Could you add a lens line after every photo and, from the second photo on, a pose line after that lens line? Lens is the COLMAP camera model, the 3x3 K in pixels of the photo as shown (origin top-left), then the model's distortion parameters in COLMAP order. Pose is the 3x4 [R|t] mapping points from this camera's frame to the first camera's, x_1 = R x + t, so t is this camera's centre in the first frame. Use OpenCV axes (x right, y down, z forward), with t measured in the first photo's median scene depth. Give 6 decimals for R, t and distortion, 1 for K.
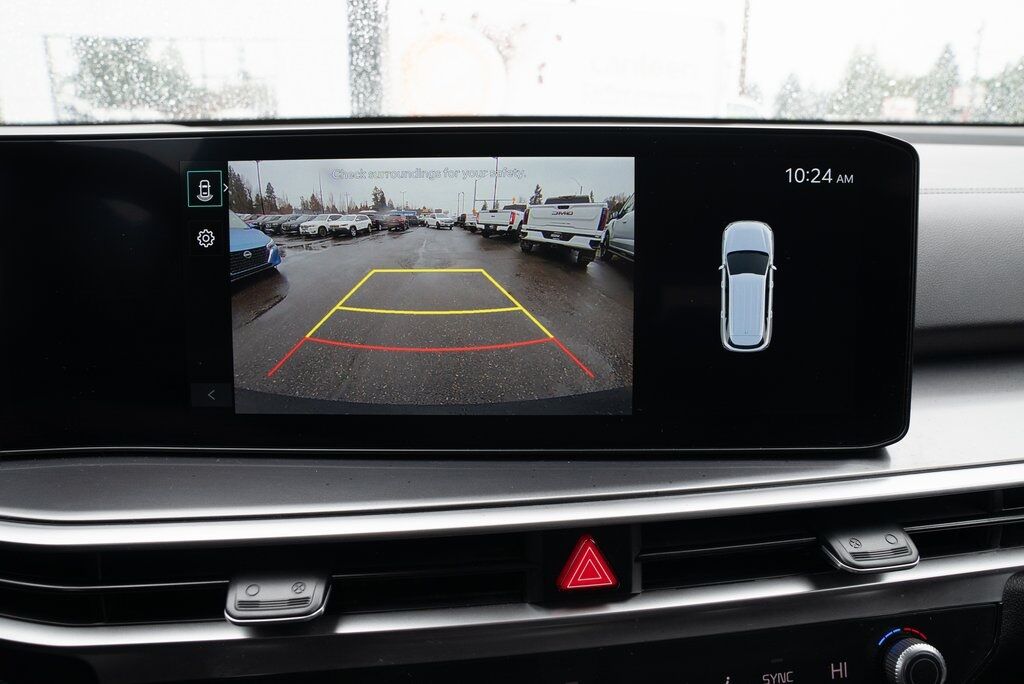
lens RADIAL K [[724.3, 0, 512.0], [0, 724.3, 342.0], [0, 0, 1]] dist [-0.128379, 0.096997]
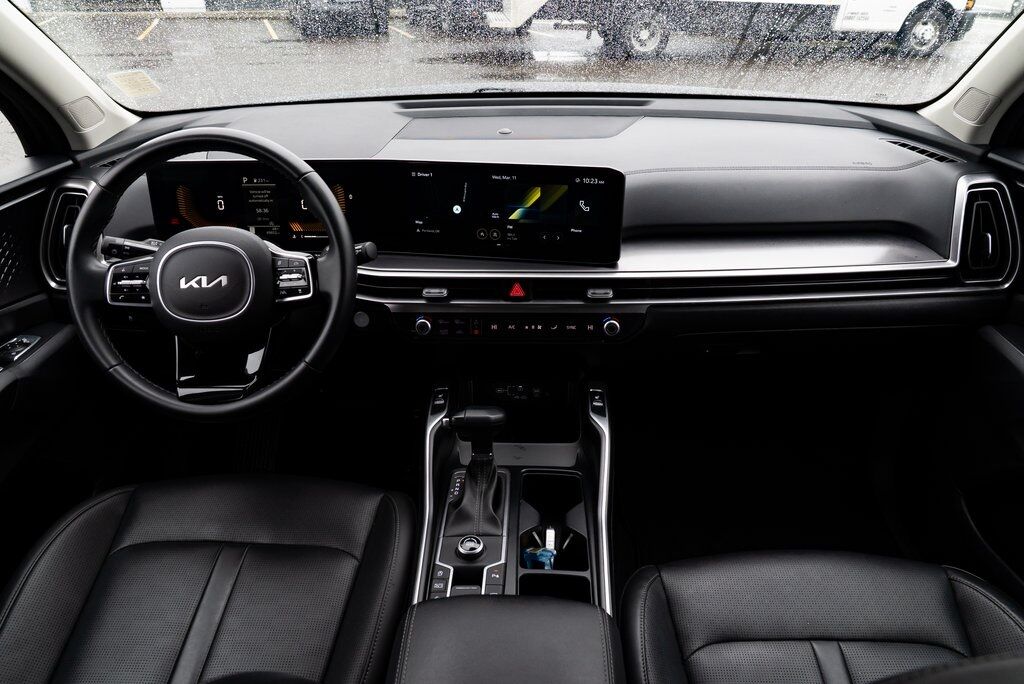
lens RADIAL K [[696.4, 0, 512.0], [0, 696.4, 342.0], [0, 0, 1]] dist [-0.026308, 0.007313]
pose [[0.985902, 0.072656, -0.150728, 0.603382], [-0.033143, 0.967754, 0.249706, -0.304605], [0.164010, -0.241190, 0.956519, -2.355235]]
